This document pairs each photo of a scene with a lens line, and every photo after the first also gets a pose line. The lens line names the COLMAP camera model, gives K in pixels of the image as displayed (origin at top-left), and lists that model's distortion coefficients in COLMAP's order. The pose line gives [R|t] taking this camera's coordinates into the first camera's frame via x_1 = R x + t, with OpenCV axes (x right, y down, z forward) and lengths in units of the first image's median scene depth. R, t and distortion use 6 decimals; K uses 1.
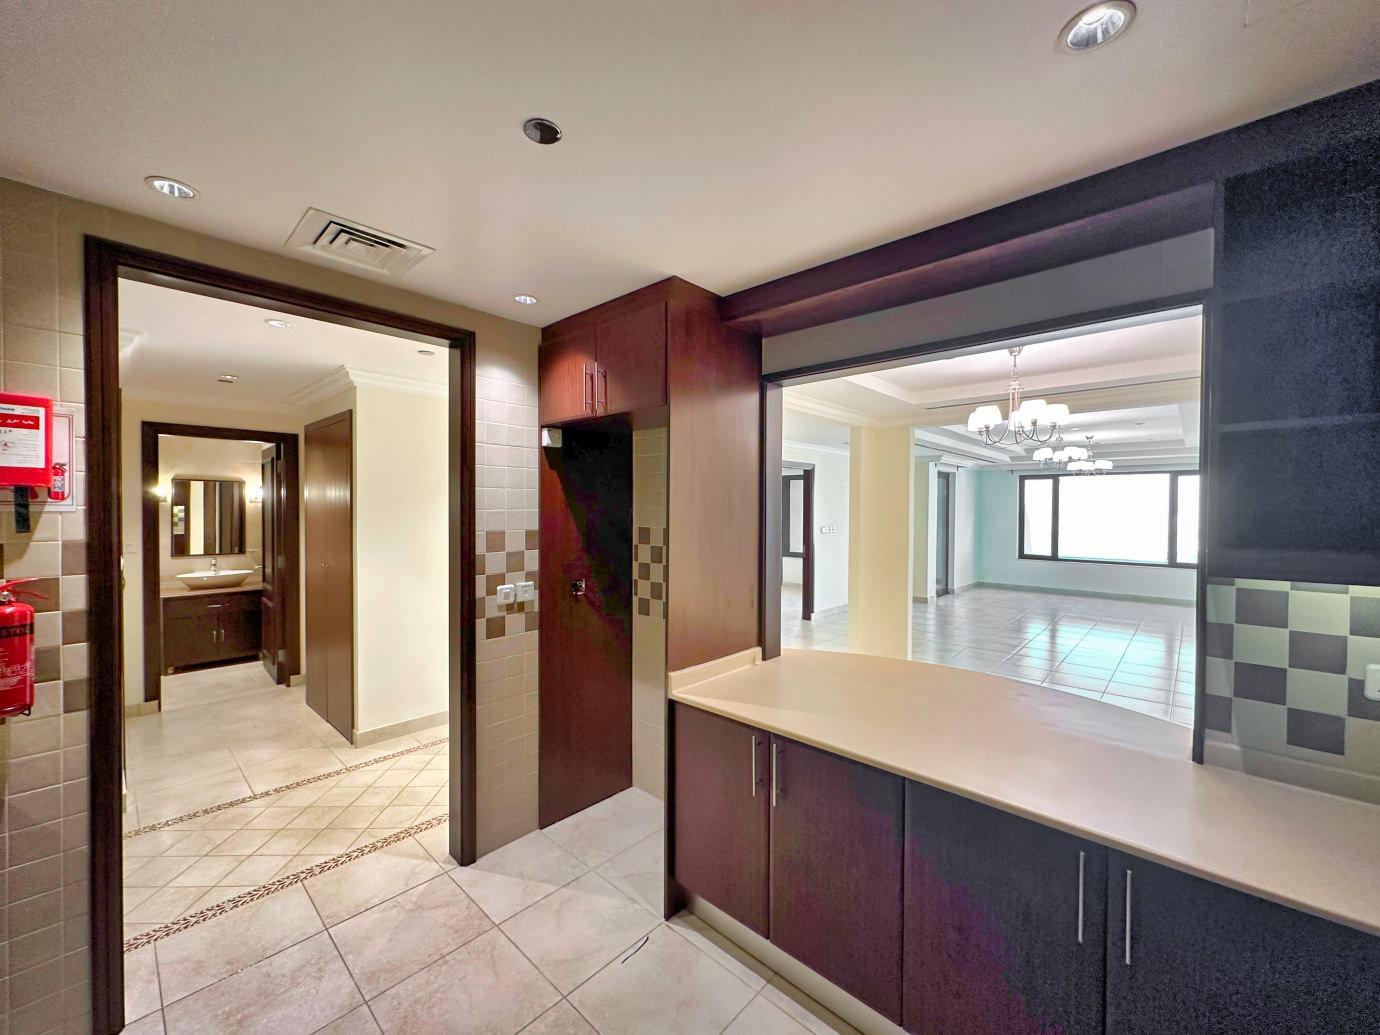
lens RADIAL K [[550.5, 0, 687.7], [0, 550.5, 514.4], [0, 0, 1]] dist [-0.003367, -0.000076]
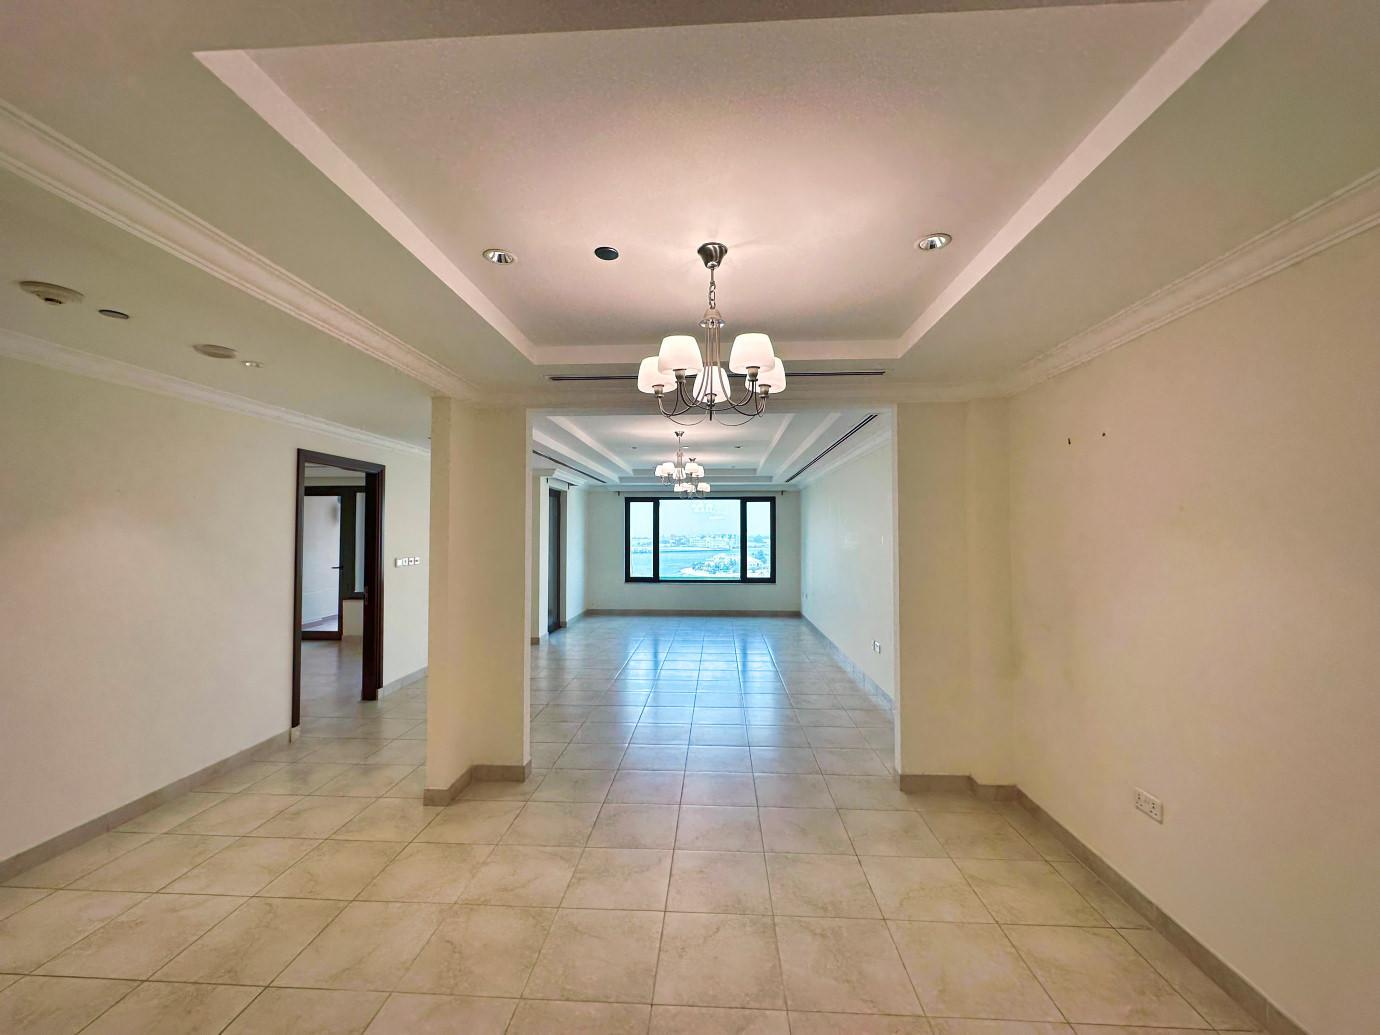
lens RADIAL K [[550.5, 0, 690.4], [0, 550.5, 519.7], [0, 0, 1]] dist [-0.003367, -0.000076]
pose [[0.767616, 0.010659, 0.640822, 0.069162], [0.009677, 0.999555, -0.028218, -0.001983], [-0.640838, 0.027862, 0.767171, 0.192681]]
